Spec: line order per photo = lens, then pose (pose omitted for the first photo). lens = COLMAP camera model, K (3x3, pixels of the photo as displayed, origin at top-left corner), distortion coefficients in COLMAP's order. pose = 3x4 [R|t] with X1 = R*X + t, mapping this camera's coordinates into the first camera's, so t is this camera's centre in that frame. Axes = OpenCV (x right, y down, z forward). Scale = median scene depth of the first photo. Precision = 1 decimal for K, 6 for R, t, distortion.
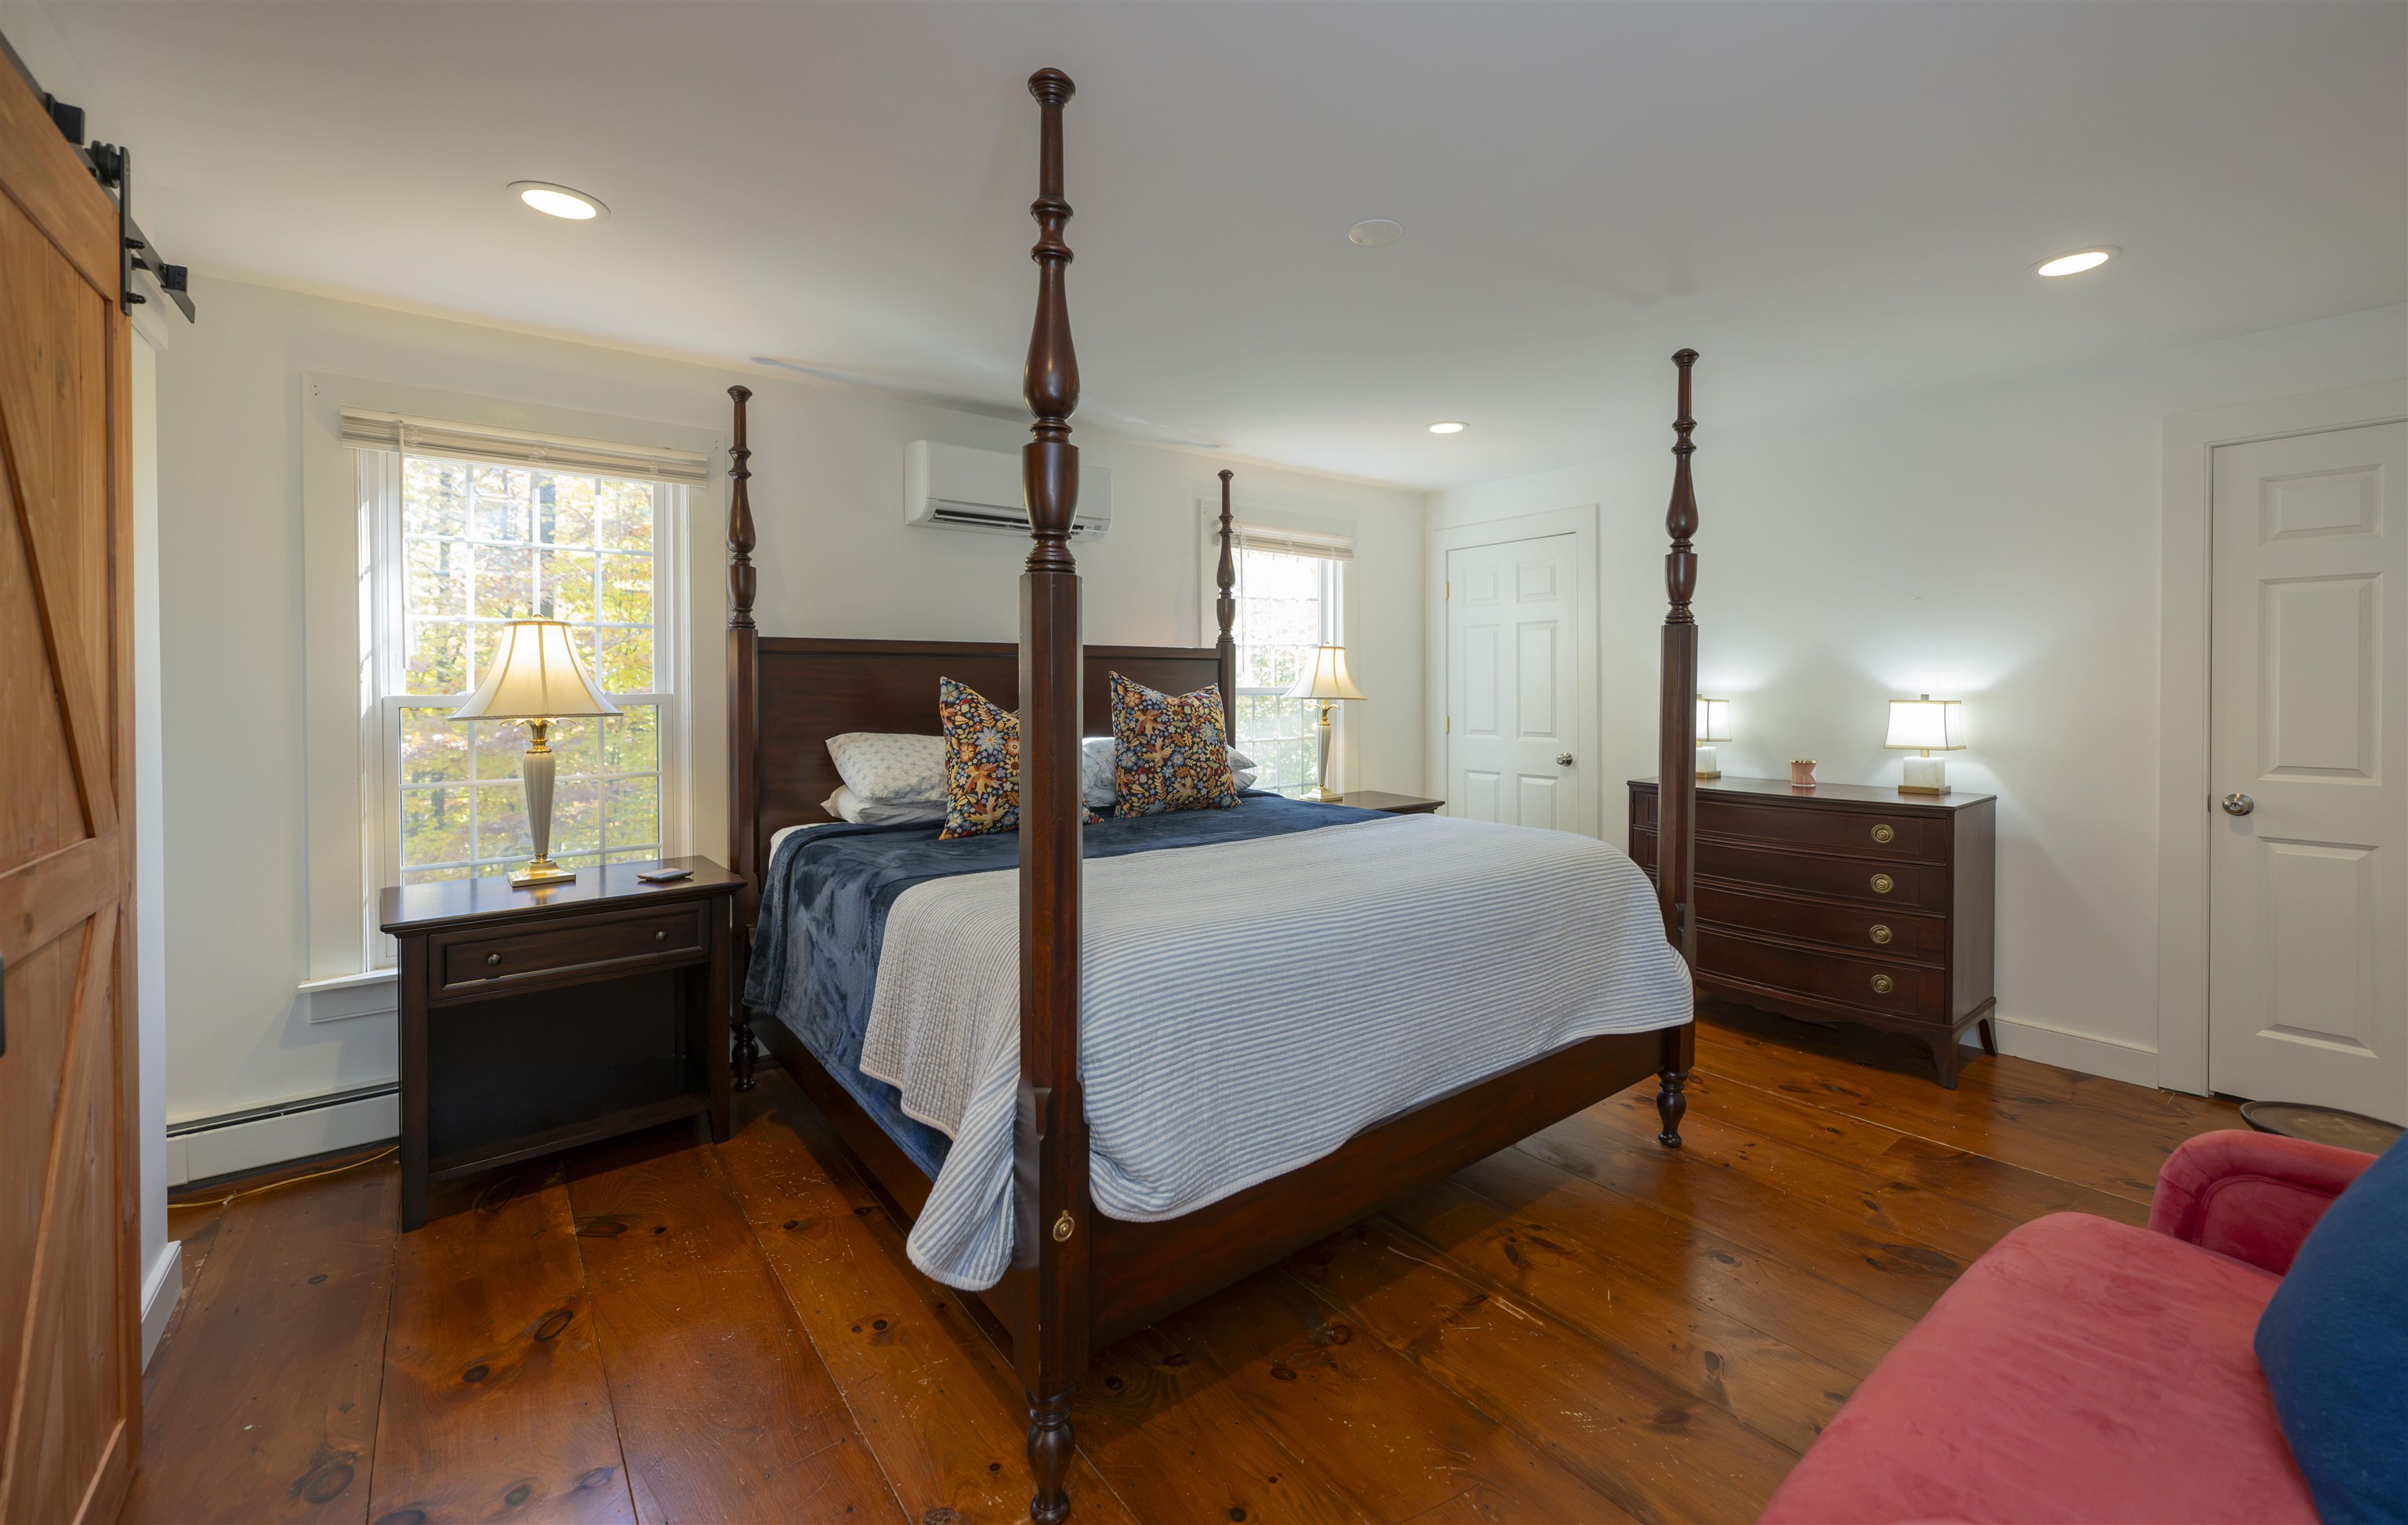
lens RADIAL K [[973.6, 0, 1300.6], [0, 973.6, 680.8], [0, 0, 1]] dist [-0.002338, -0.000031]
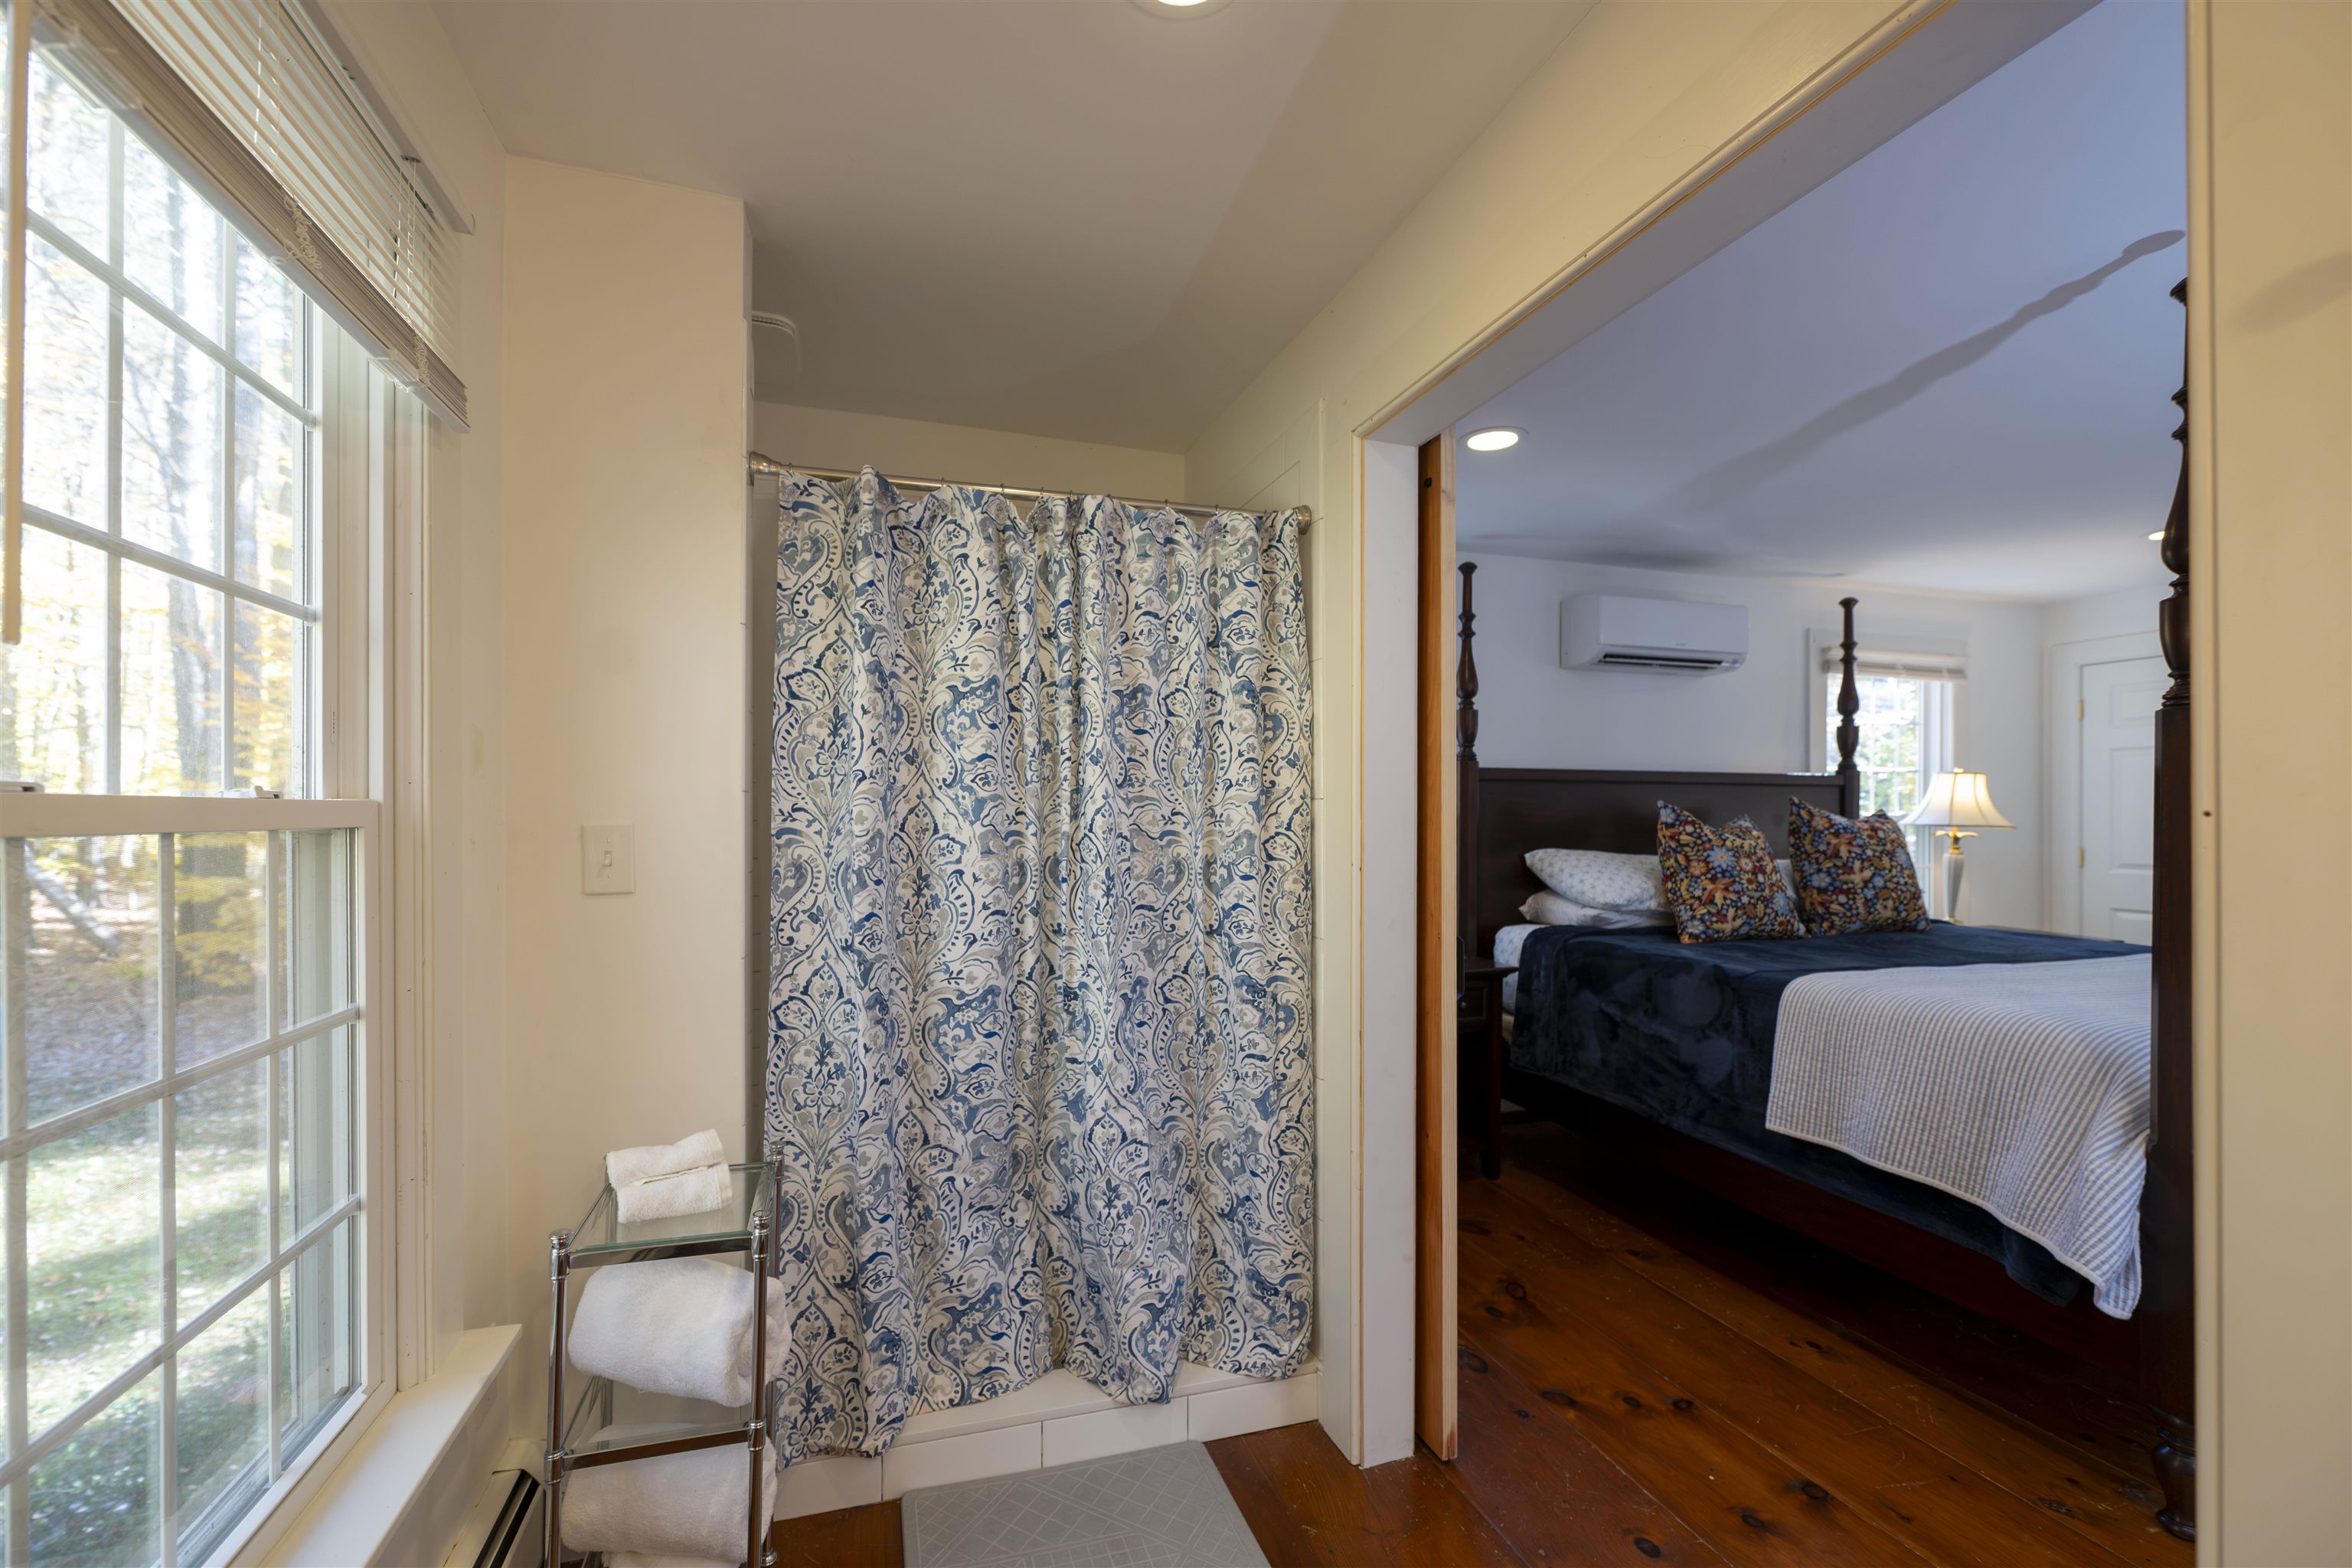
lens RADIAL K [[956.6, 0, 1164.3], [0, 956.6, 793.0], [0, 0, 1]] dist [-0.007393, 0.002373]
pose [[0.913894, 0.000275, -0.405953, -0.406970], [-0.007134, 0.999856, -0.015383, 0.007353], [0.405891, 0.016954, 0.913764, -0.234403]]
